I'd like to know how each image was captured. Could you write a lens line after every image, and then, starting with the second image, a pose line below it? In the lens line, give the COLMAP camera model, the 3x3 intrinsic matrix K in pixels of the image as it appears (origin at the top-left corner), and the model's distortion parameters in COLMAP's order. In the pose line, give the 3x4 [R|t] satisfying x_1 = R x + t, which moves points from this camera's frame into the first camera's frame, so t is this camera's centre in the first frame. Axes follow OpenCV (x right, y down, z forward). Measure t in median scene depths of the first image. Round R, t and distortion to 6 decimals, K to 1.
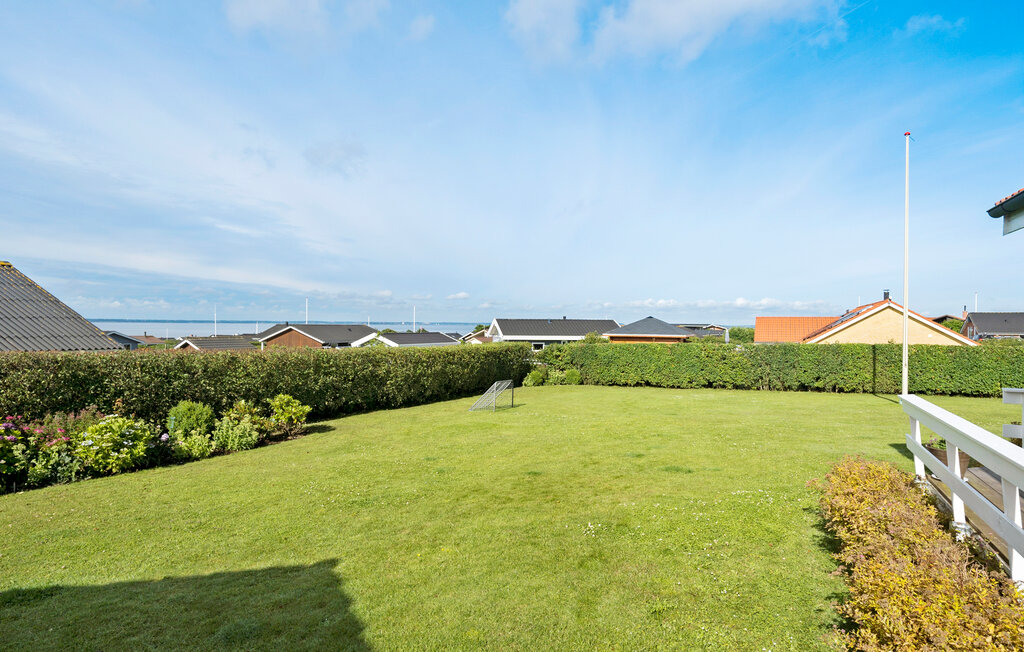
lens RADIAL K [[595.9, 0, 514.3], [0, 595.9, 327.0], [0, 0, 1]] dist [-0.005582, -0.000088]
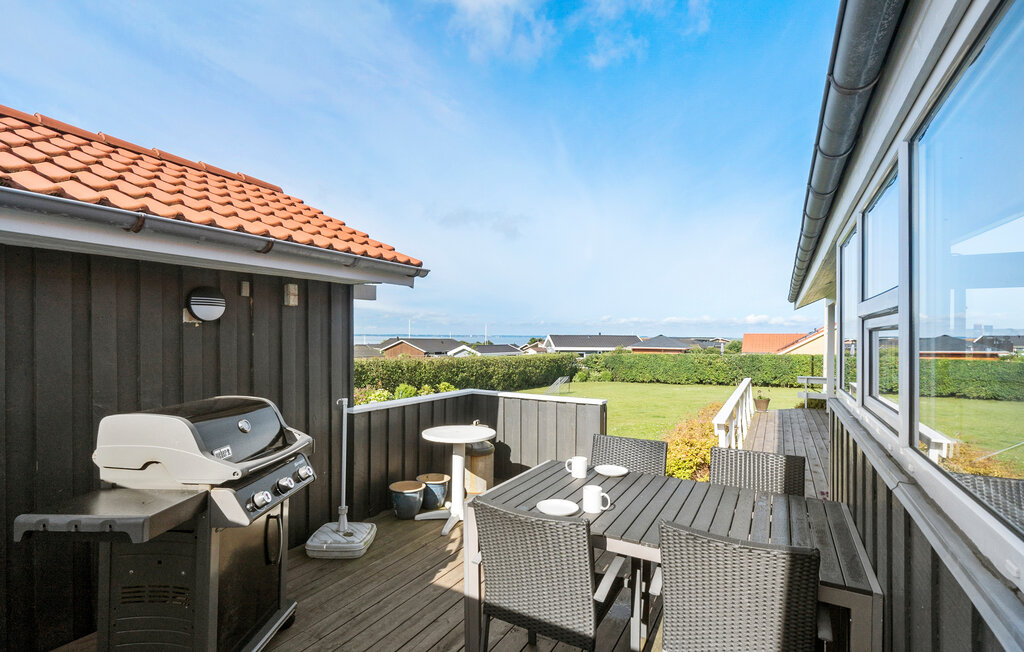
lens RADIAL K [[468.0, 0, 514.6], [0, 468.0, 329.9], [0, 0, 1]] dist [-0.000017, 0.000118]
pose [[0.995508, -0.001960, -0.094661, -0.018558], [0.000081, 0.999803, -0.019855, -0.008245], [0.094682, 0.019758, 0.995312, -0.182598]]
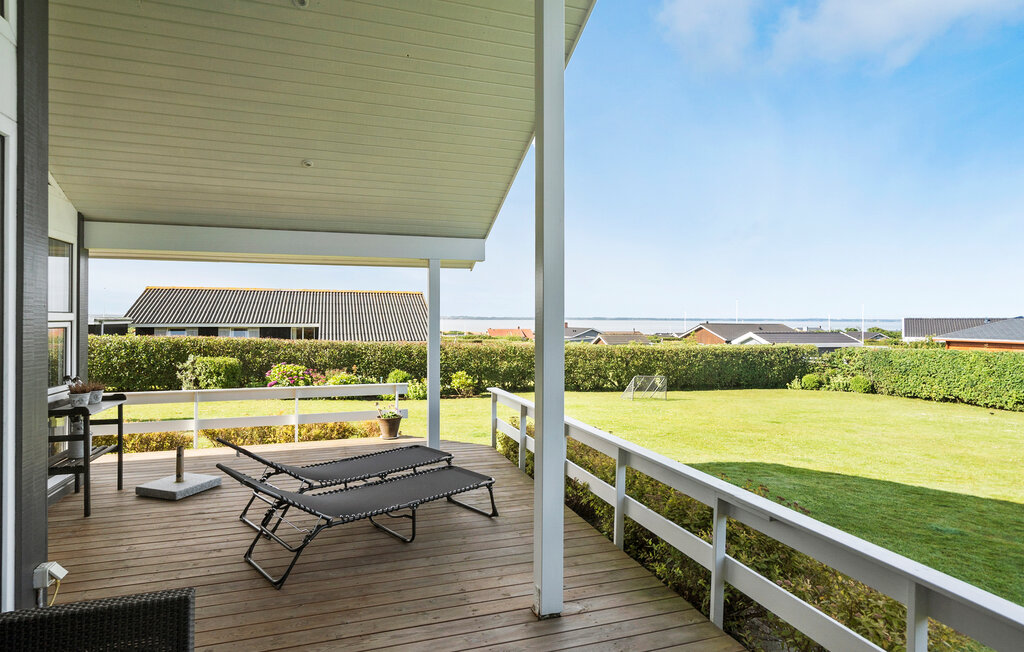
lens RADIAL K [[547.9, 0, 507.8], [0, 547.9, 330.8], [0, 0, 1]] dist [0.005204, 0.000504]
pose [[0.683809, 0.011480, -0.729571, 0.343343], [-0.002506, 0.999907, 0.013385, -0.006684], [0.729657, -0.007325, 0.683774, 0.044688]]
